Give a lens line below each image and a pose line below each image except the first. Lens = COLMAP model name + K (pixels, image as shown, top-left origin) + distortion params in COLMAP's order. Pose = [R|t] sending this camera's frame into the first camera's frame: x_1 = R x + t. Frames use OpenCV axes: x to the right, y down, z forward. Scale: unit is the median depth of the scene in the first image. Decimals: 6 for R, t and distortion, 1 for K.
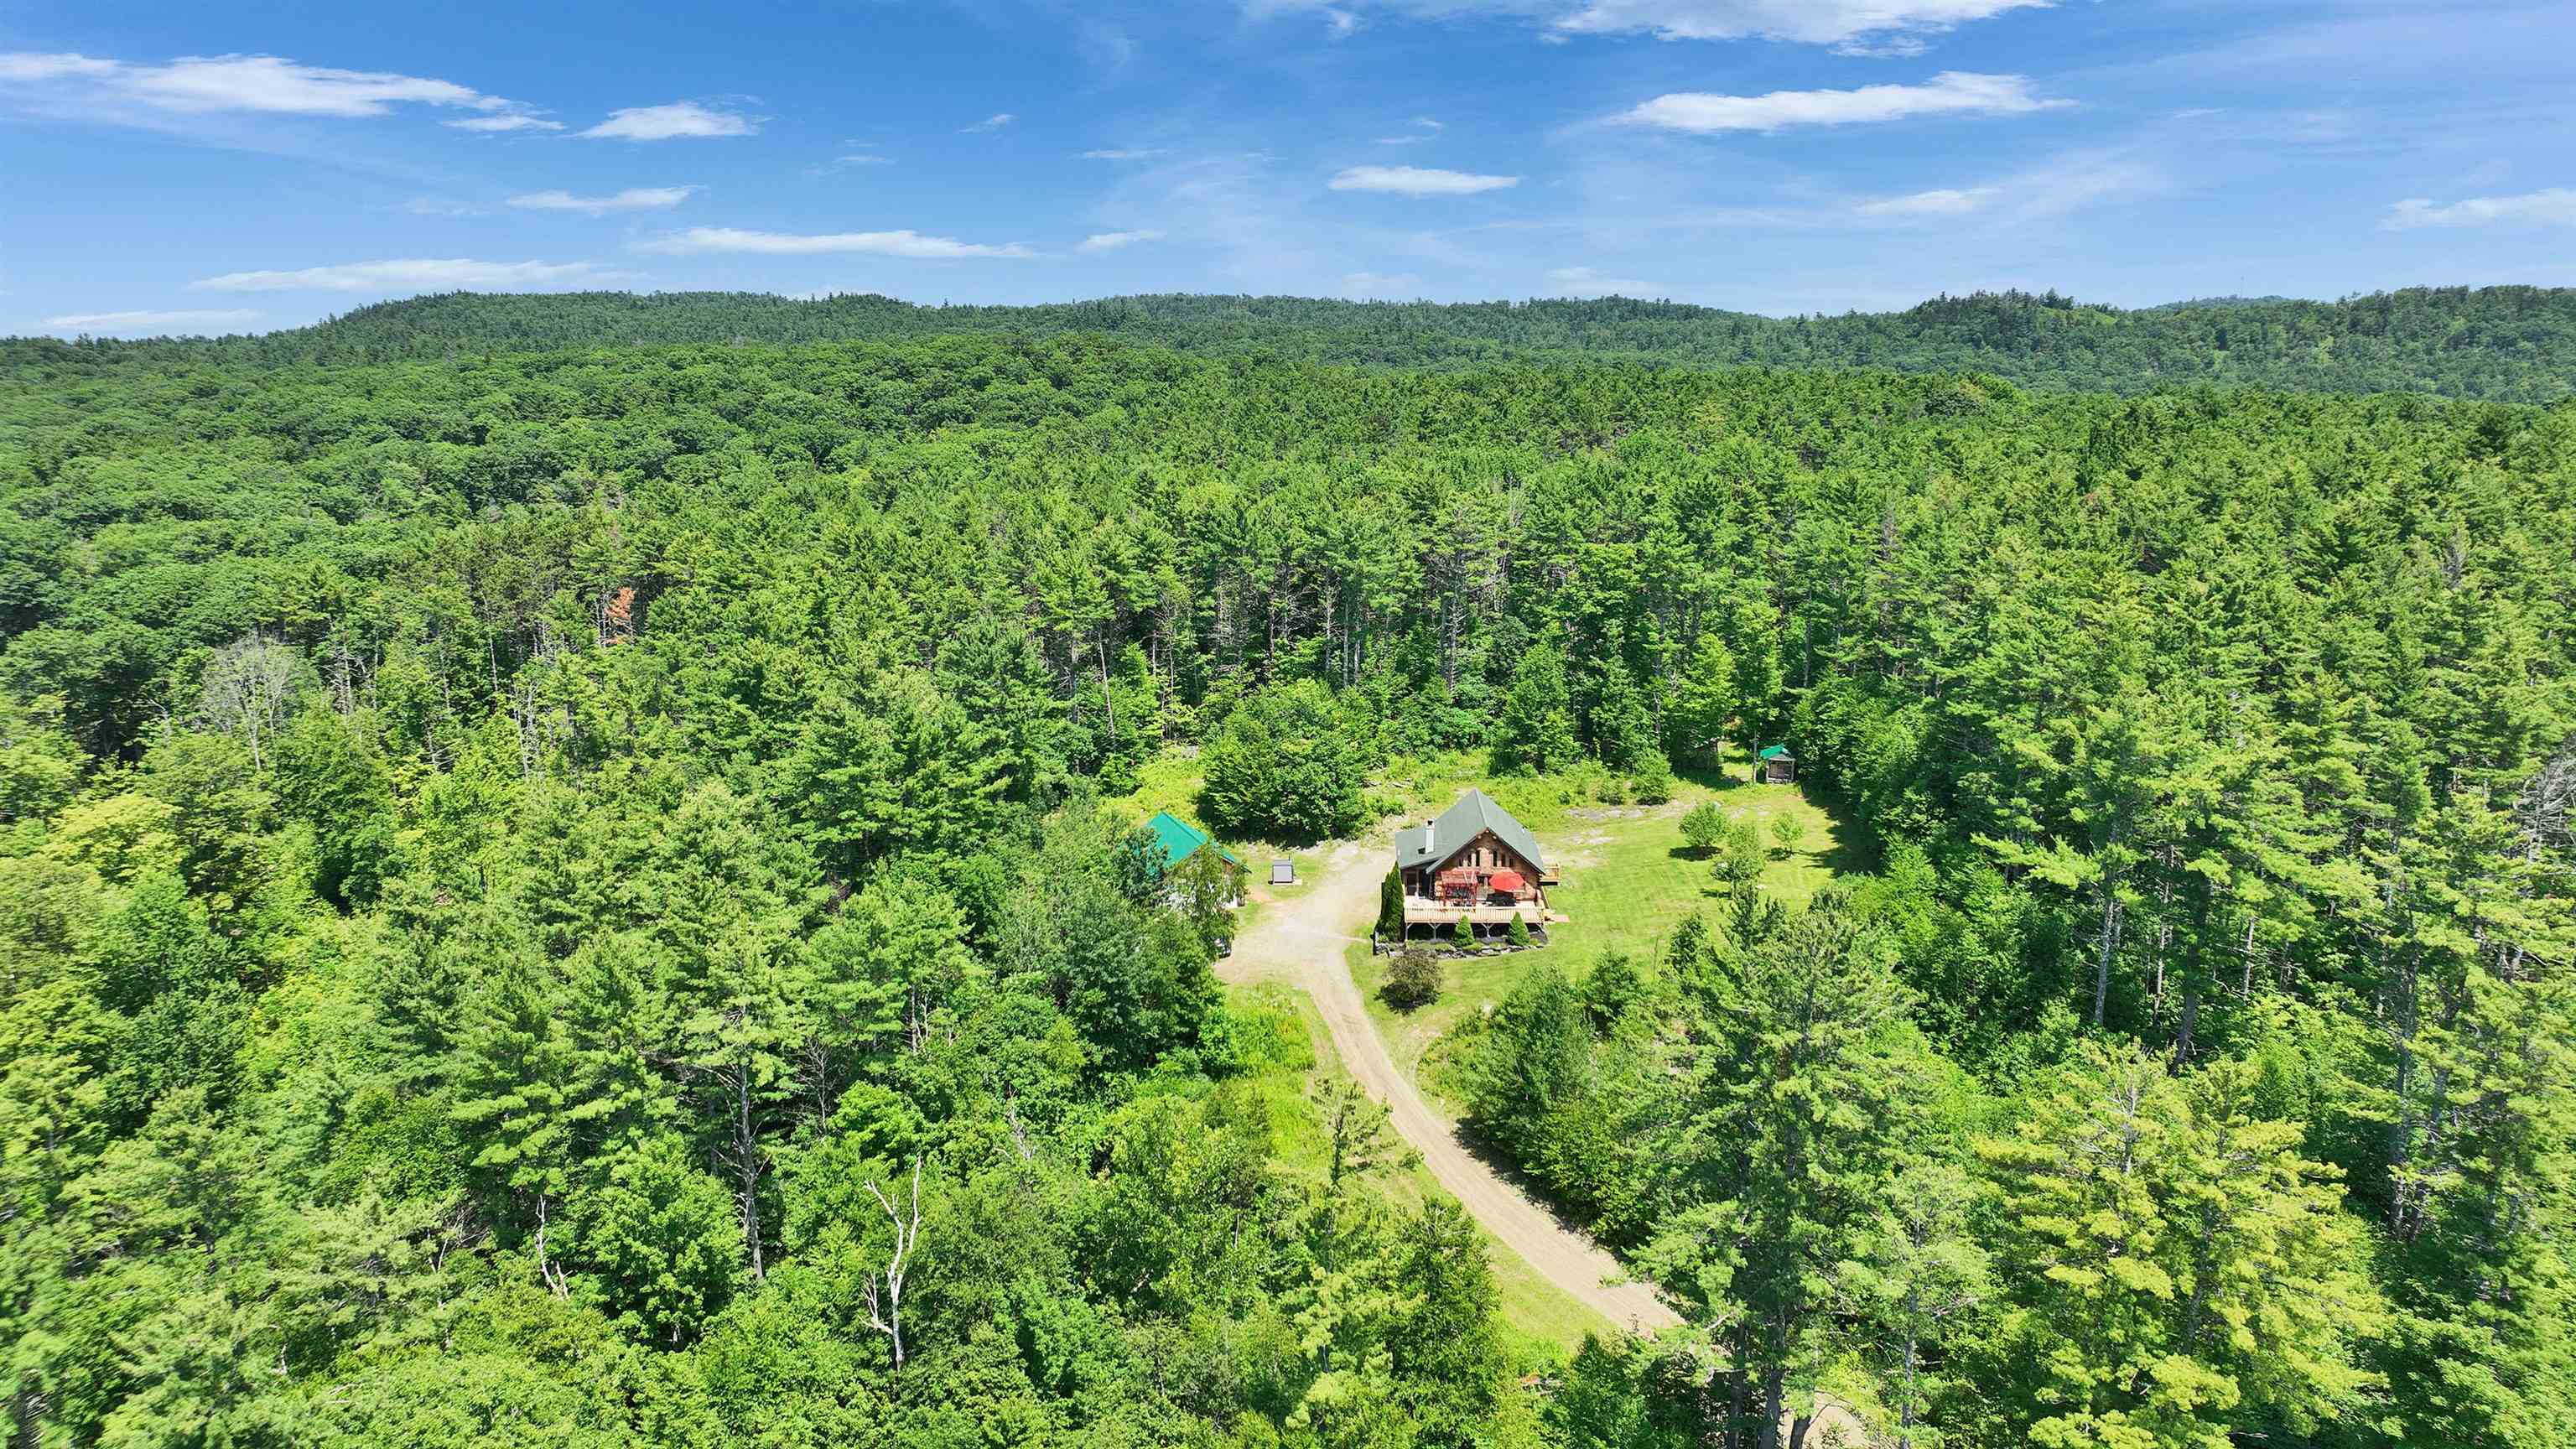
lens RADIAL K [[1807.3, 0, 1306.5], [0, 1807.3, 711.4], [0, 0, 1]] dist [-0.003214, 0.016470]
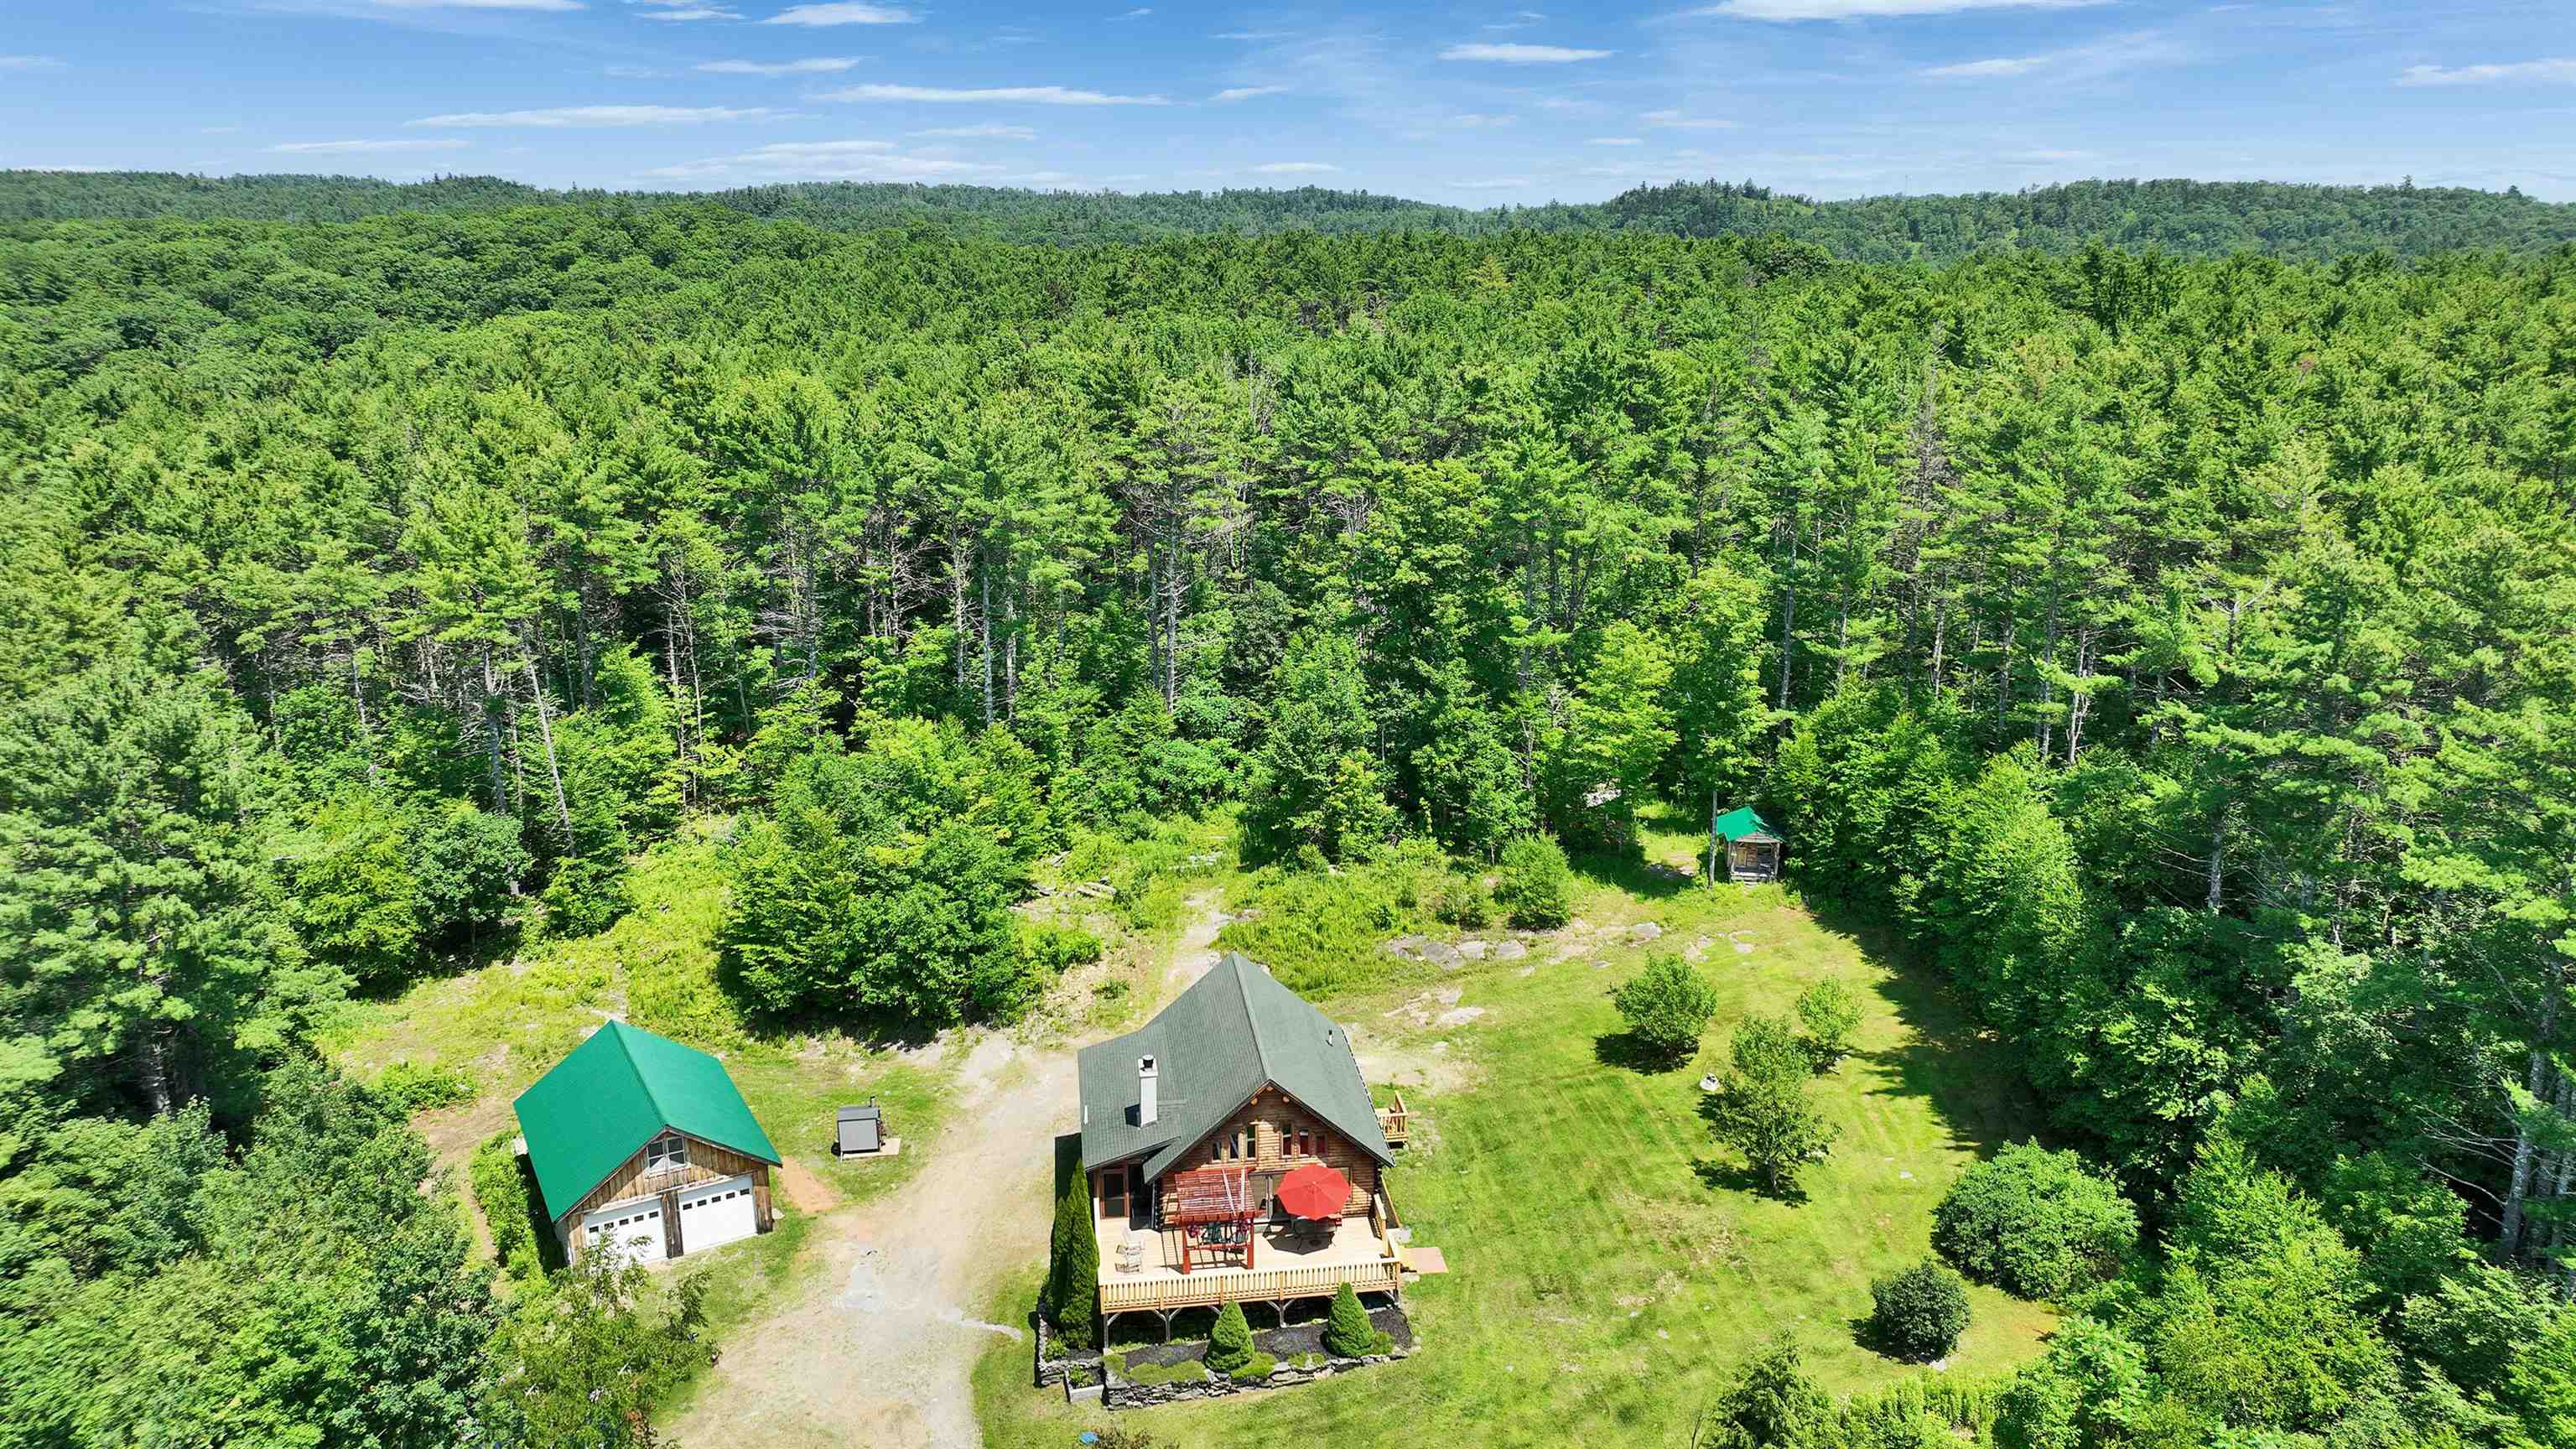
lens RADIAL K [[1807.3, 0, 1292.2], [0, 1807.3, 726.3], [0, 0, 1]] dist [-0.003214, 0.016470]
pose [[0.987441, -0.039834, 0.152881, 0.027919], [0.030551, 0.997571, 0.062599, -0.043324], [-0.155003, -0.057142, 0.986260, 0.404325]]
